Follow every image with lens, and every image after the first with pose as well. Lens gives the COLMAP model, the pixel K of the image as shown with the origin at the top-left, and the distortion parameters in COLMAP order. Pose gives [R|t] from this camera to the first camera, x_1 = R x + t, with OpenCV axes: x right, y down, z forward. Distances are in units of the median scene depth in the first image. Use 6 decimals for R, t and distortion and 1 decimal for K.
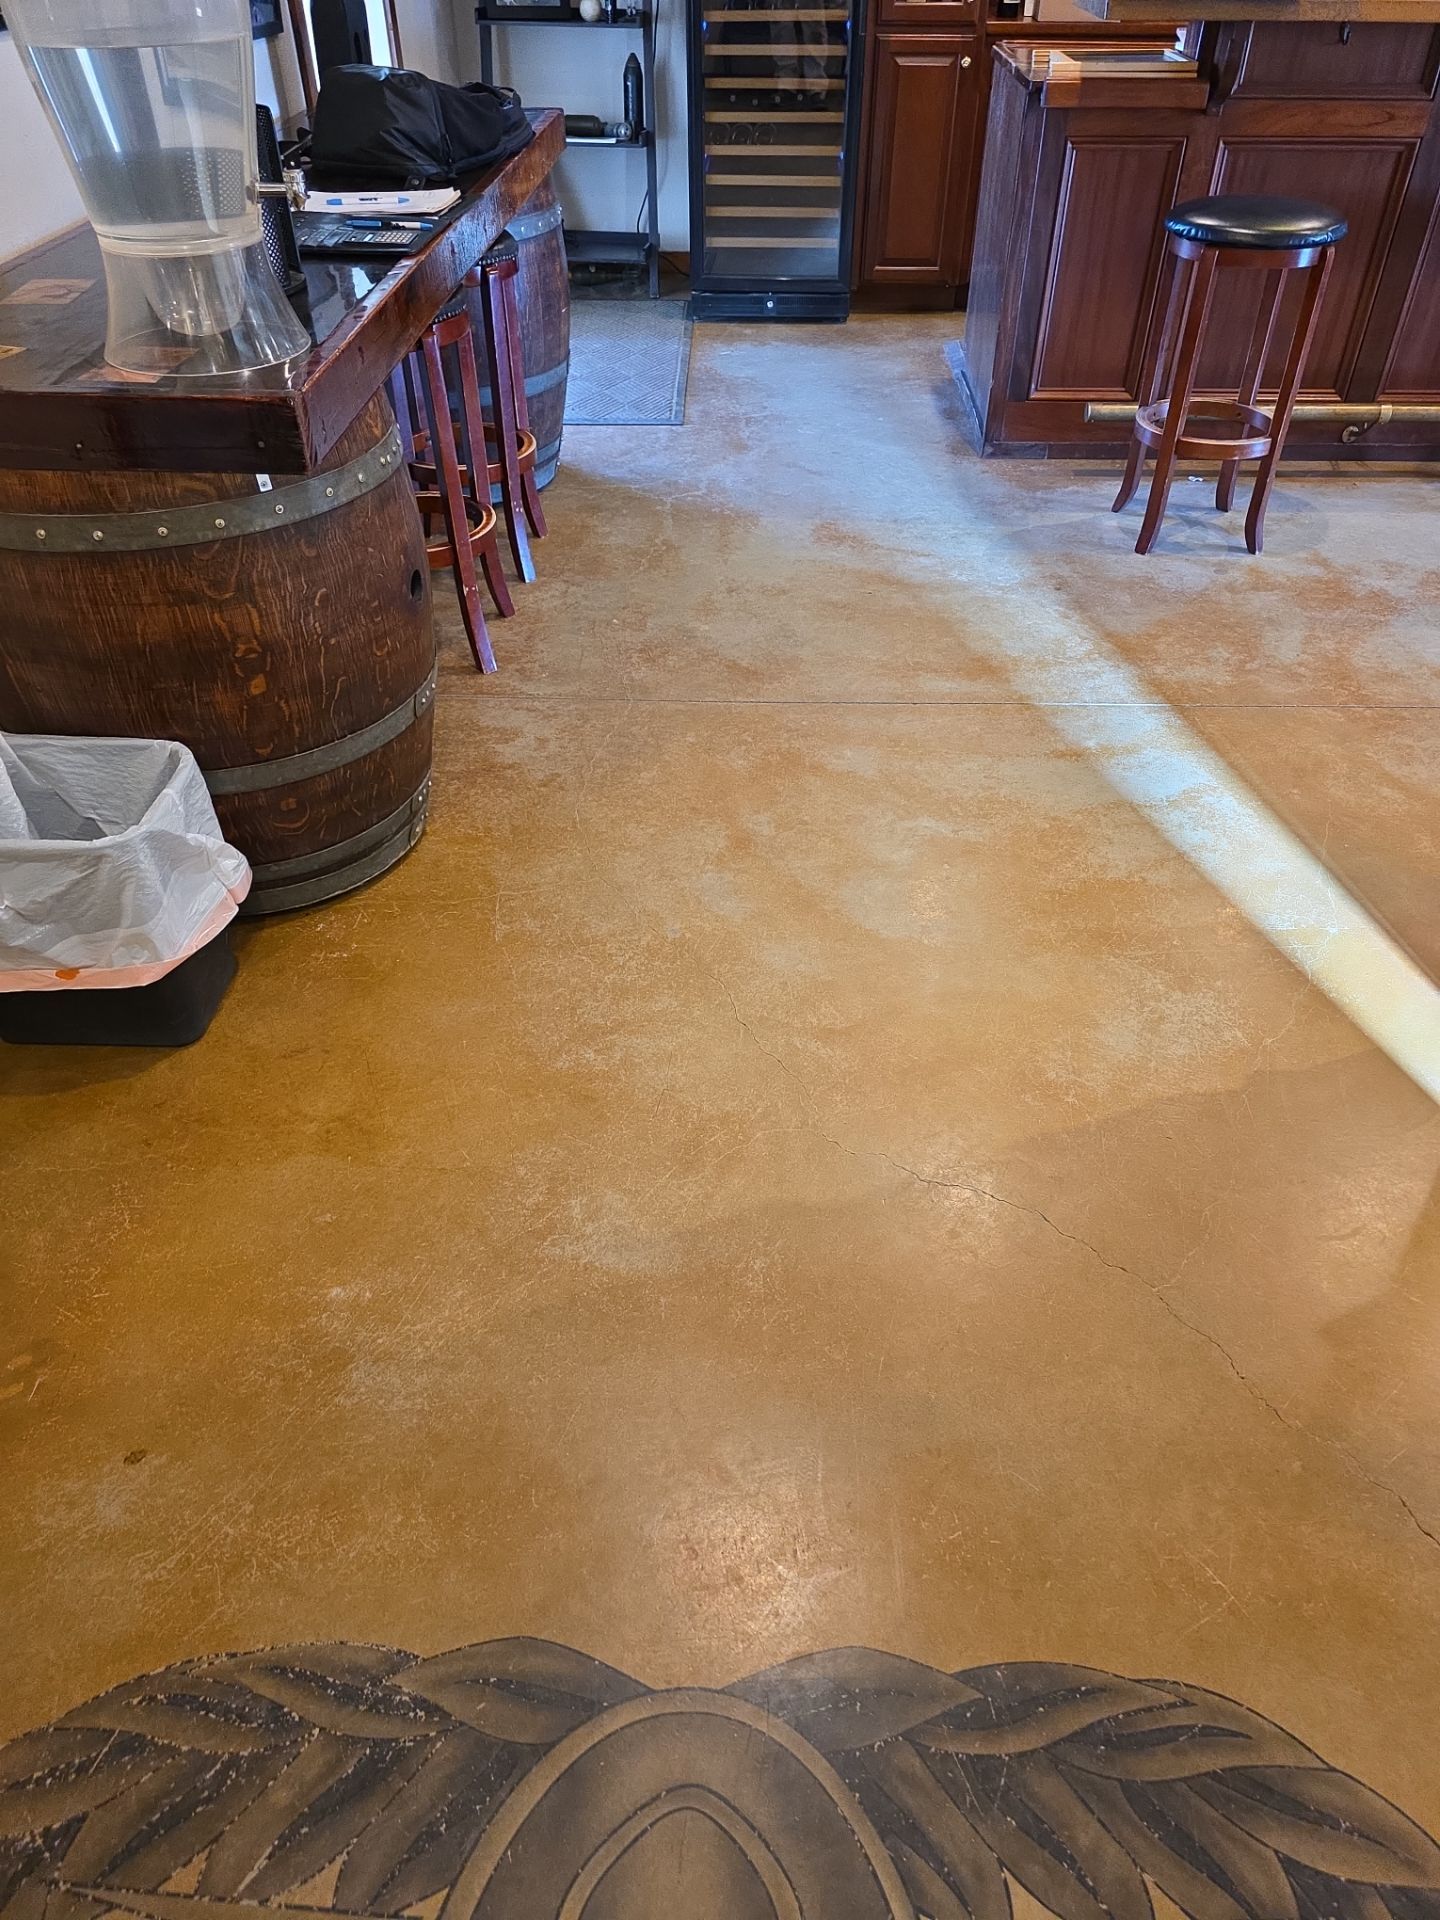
lens RADIAL K [[1302.0, 0, 722.6], [0, 1302.0, 967.3], [0, 0, 1]] dist [0.031774, -0.031349]
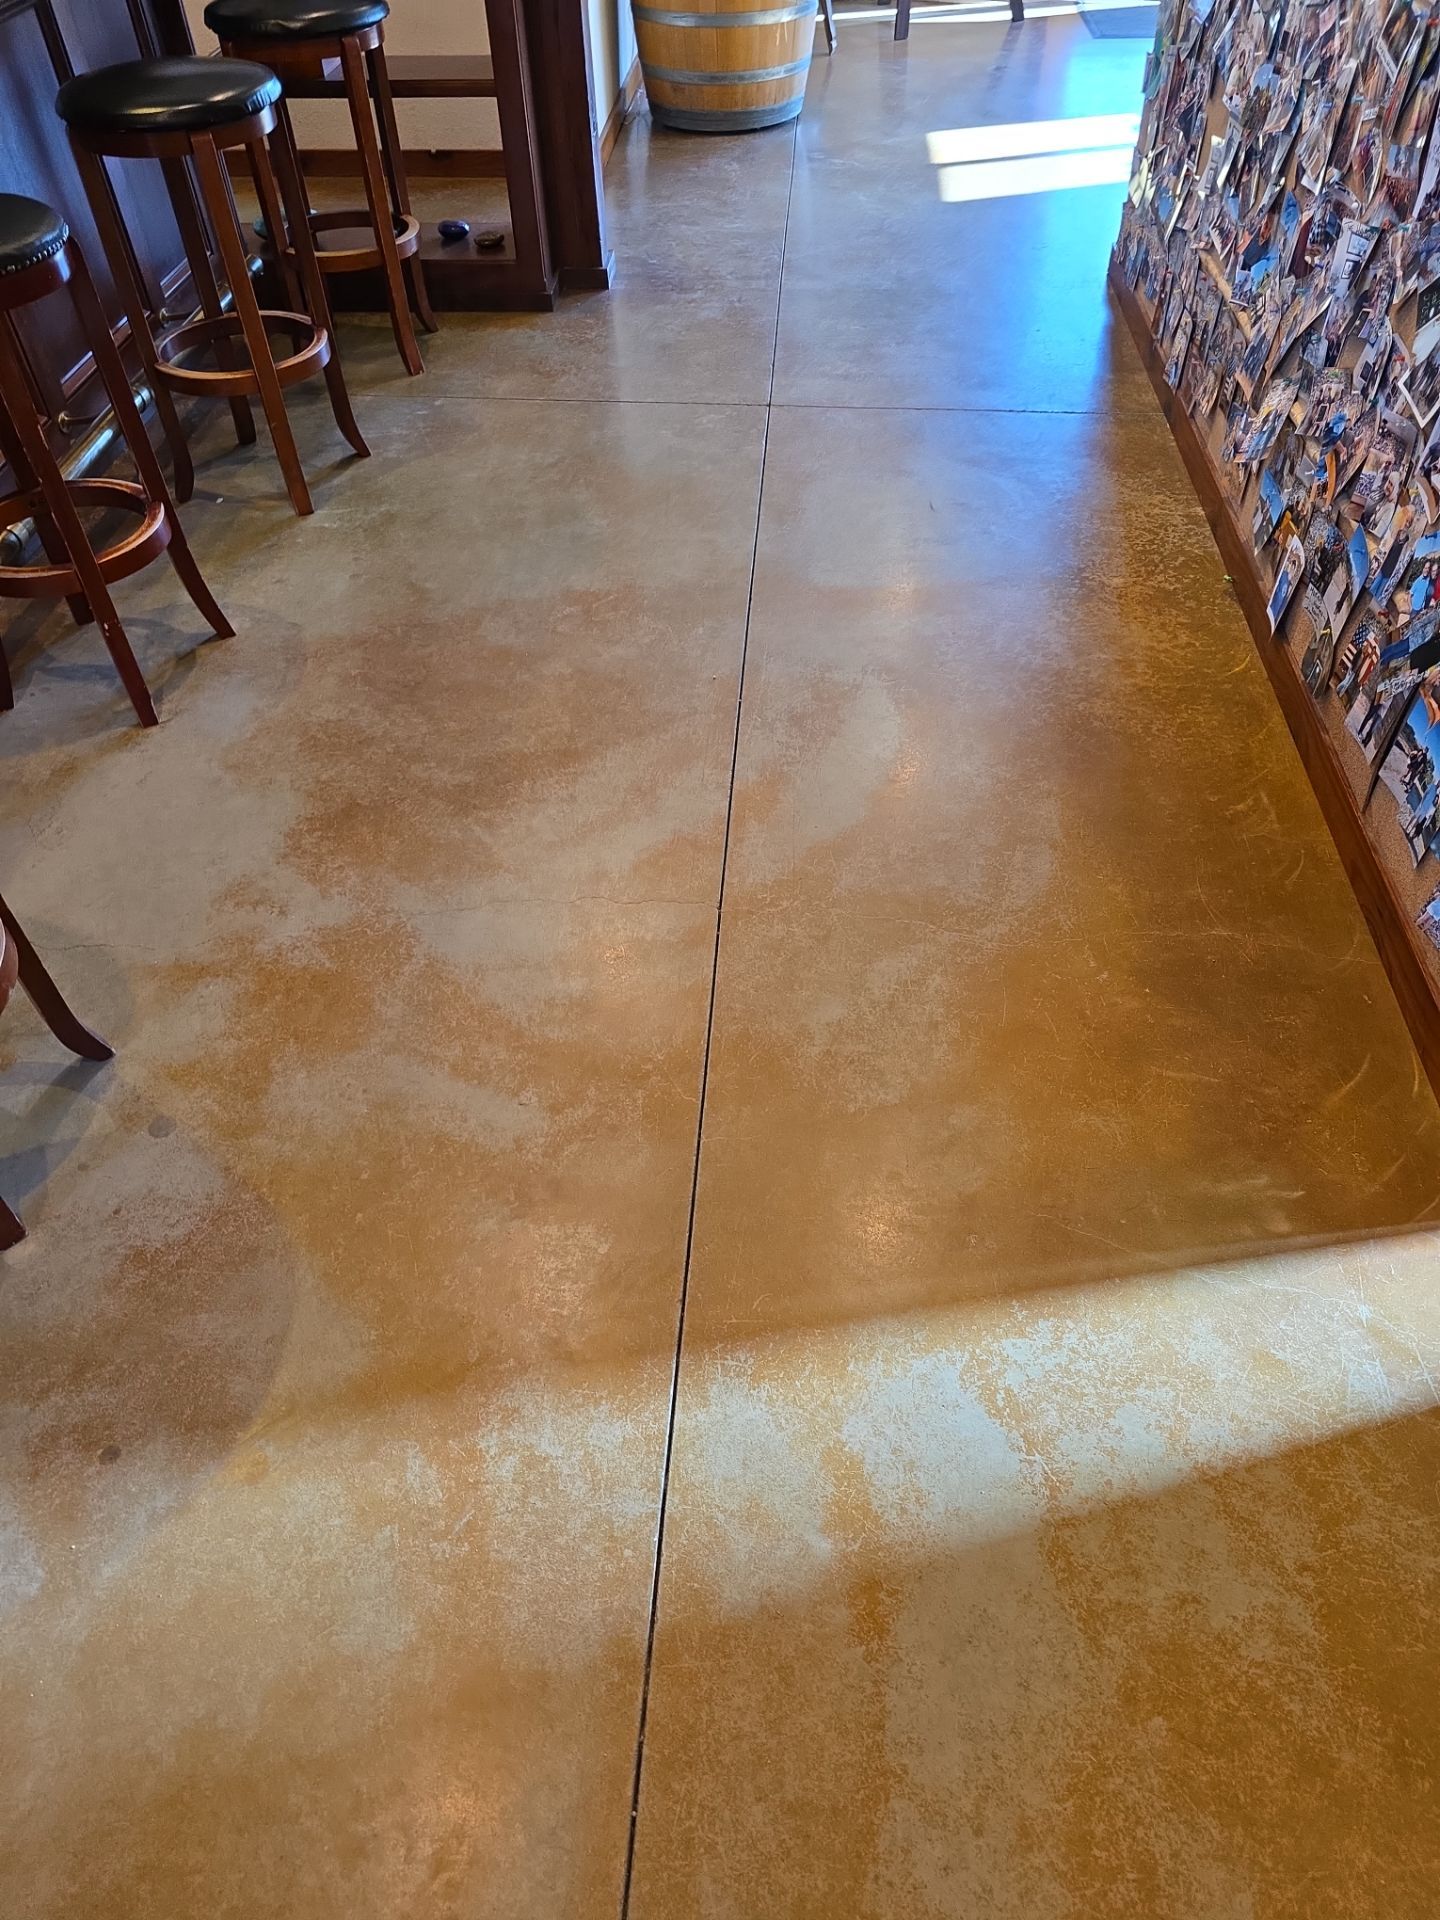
lens RADIAL K [[1302.0, 0, 723.8], [0, 1302.0, 959.4], [0, 0, 1]] dist [0.031774, -0.031349]
pose [[0.029675, -0.713178, 0.700355, 0.086375], [0.658063, 0.541335, 0.523364, -0.517853], [-0.752378, 0.445346, 0.485380, 0.630130]]
